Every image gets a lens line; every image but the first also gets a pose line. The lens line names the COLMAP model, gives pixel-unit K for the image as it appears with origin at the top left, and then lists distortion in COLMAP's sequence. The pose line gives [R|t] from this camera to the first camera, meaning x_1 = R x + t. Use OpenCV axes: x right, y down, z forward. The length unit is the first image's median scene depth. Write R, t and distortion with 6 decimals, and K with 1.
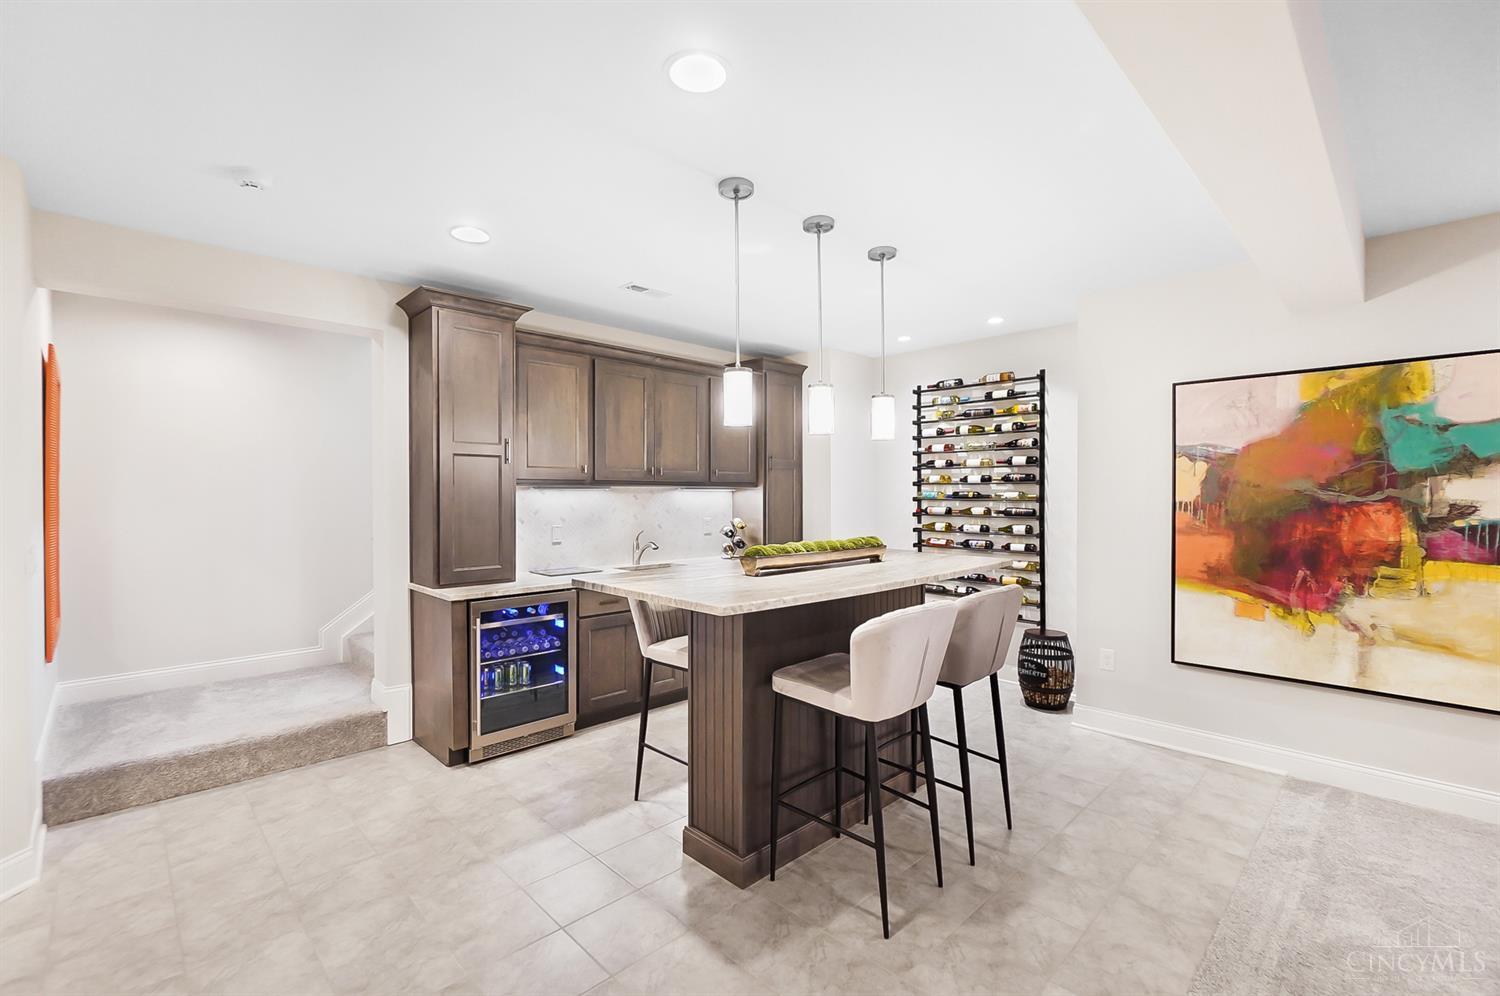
lens RADIAL K [[661.3, 0, 754.9], [0, 661.3, 499.3], [0, 0, 1]] dist [0.003501, -0.004095]
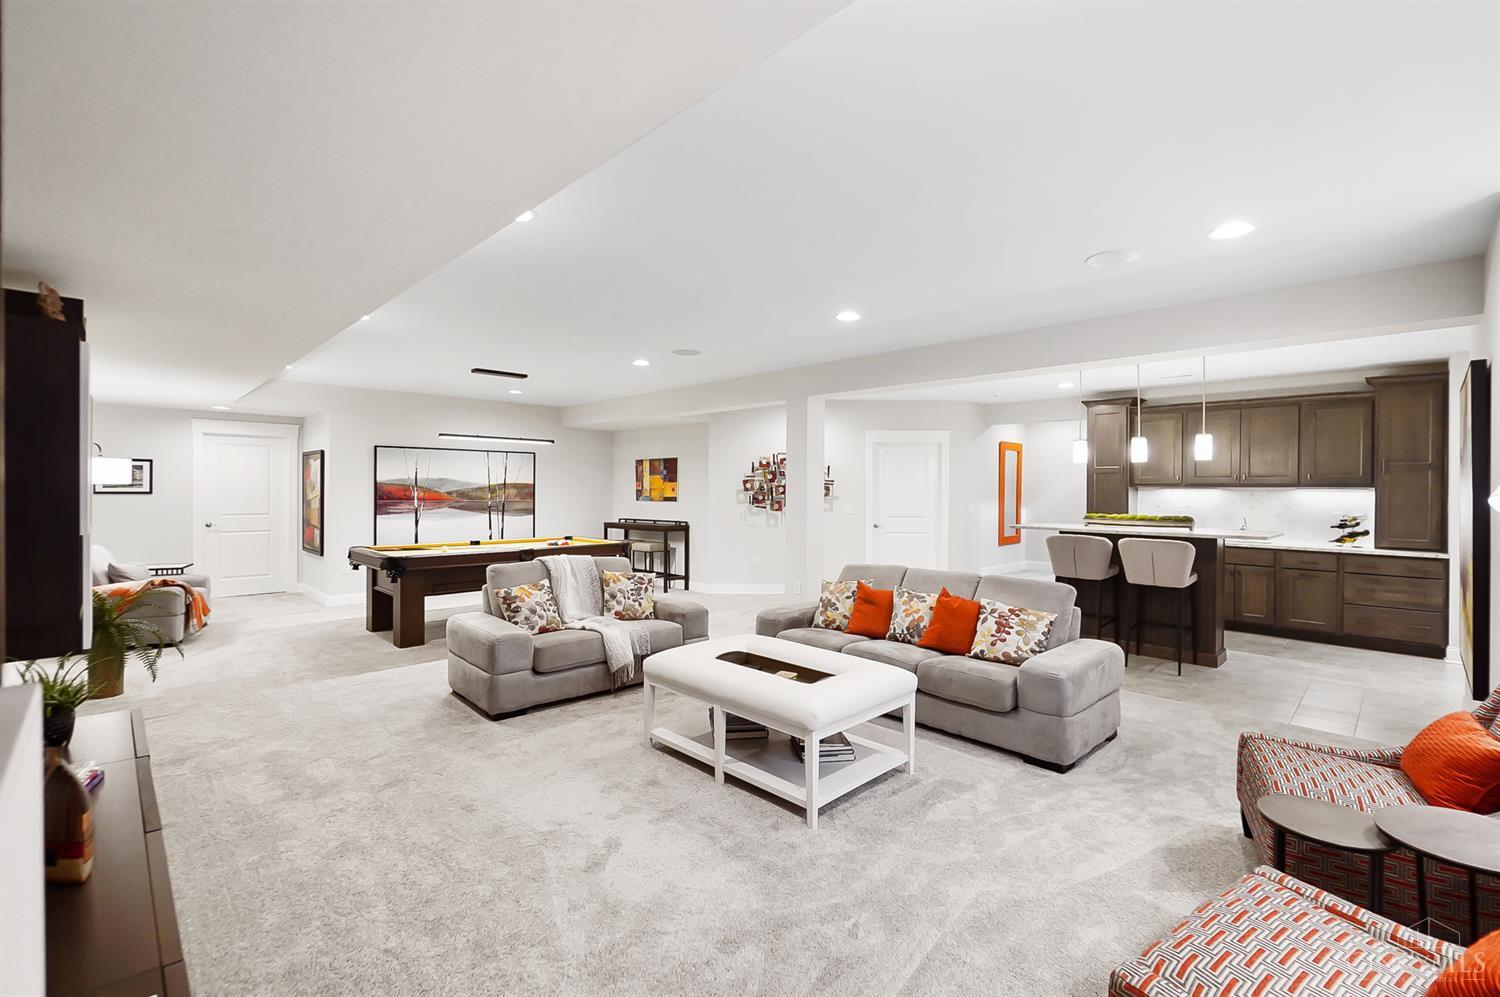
lens RADIAL K [[661.3, 0, 747.6], [0, 661.3, 497.8], [0, 0, 1]] dist [0.003501, -0.004095]
pose [[-0.002072, 0.004527, -0.999988, 1.705657], [-0.015825, 0.999864, 0.004559, 0.017983], [0.999873, 0.015834, -0.002000, -0.121407]]
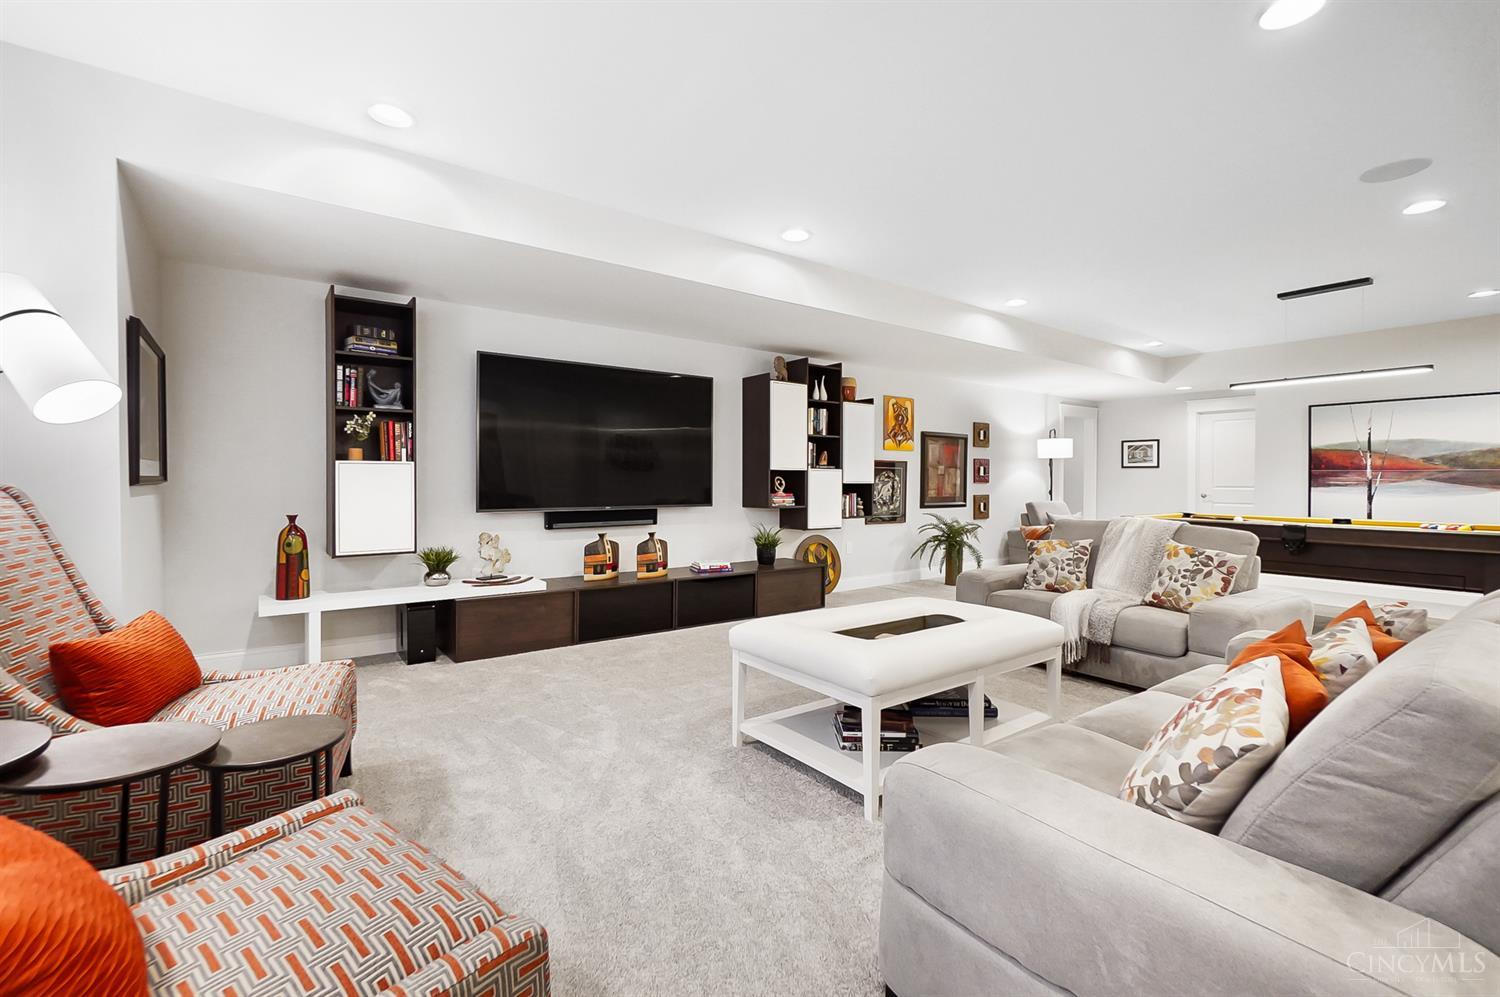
lens RADIAL K [[661.3, 0, 758.4], [0, 661.3, 484.5], [0, 0, 1]] dist [0.003501, -0.004095]
pose [[-0.993495, -0.006123, 0.113709, 0.819498], [-0.004044, 0.999821, 0.018504, 0.069333], [-0.113802, 0.017924, -0.993342, 0.671387]]
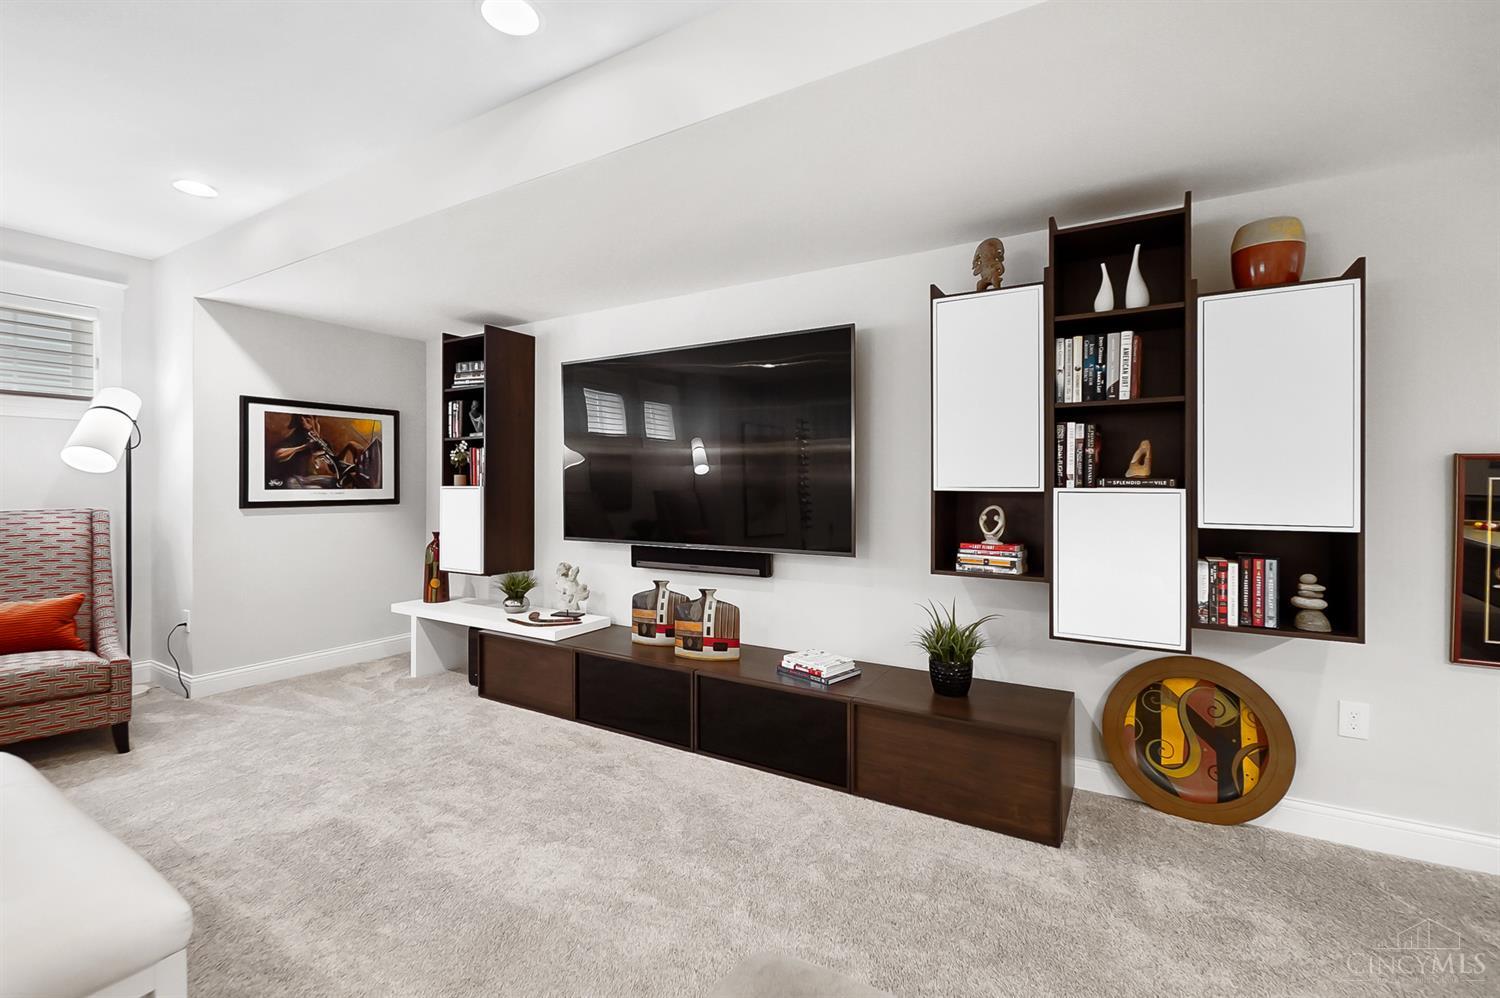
lens RADIAL K [[661.3, 0, 741.5], [0, 661.3, 486.8], [0, 0, 1]] dist [0.003501, -0.004095]
pose [[-0.255706, -0.000980, 0.966754, 0.324262], [0.007808, 0.999965, 0.003079, 0.055083], [-0.966723, 0.008336, -0.255689, -0.479945]]
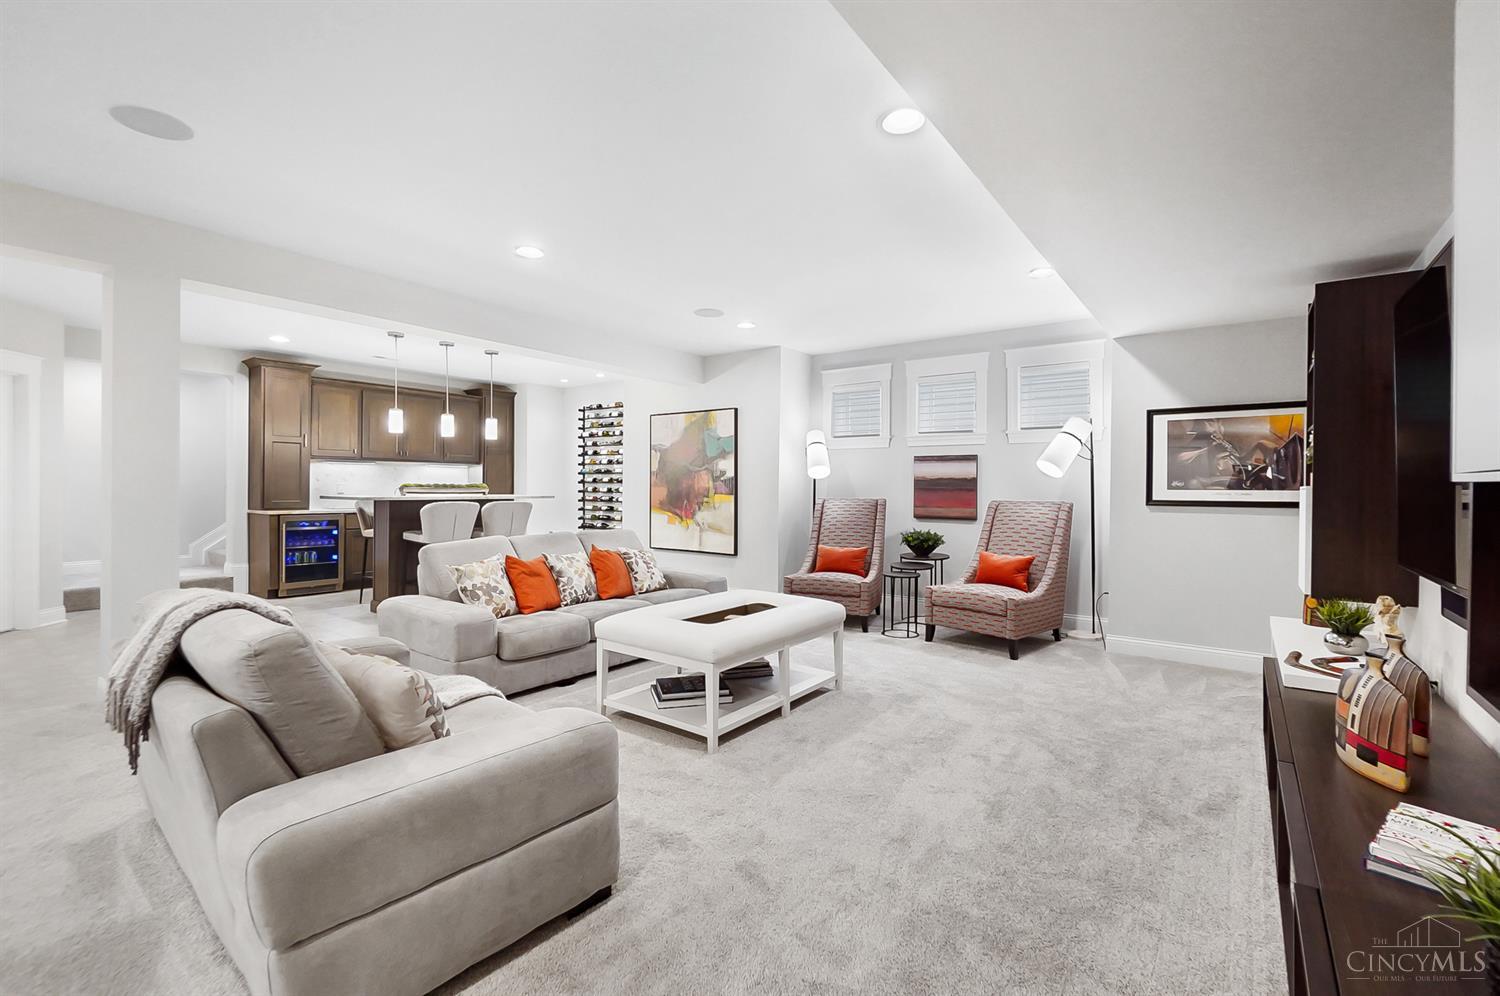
lens RADIAL K [[661.3, 0, 749.8], [0, 661.3, 489.2], [0, 0, 1]] dist [0.003501, -0.004095]
pose [[0.988492, 0.010126, 0.150935, 0.627864], [-0.009211, 0.999935, -0.006759, 0.071810], [-0.150993, 0.005291, 0.988521, -1.115492]]
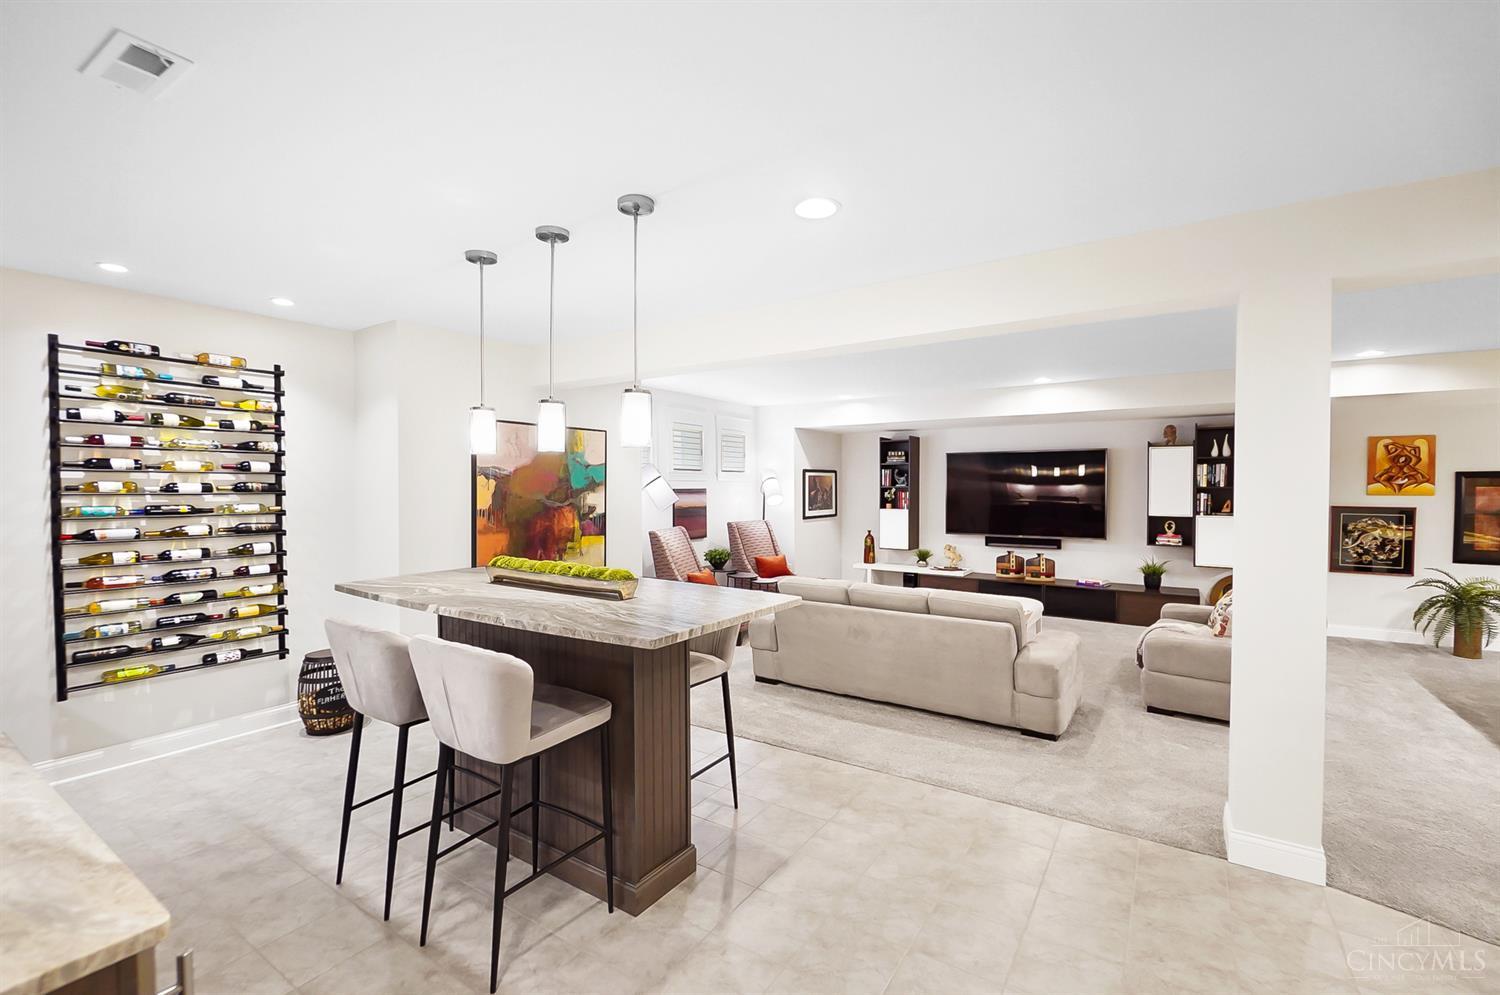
lens RADIAL K [[661.3, 0, 740.2], [0, 661.3, 501.2], [0, 0, 1]] dist [0.003501, -0.004095]
pose [[-0.208174, -0.021164, 0.977863, -0.739704], [0.008733, 0.999686, 0.023495, -0.038865], [-0.978053, 0.013431, -0.207924, 0.764632]]
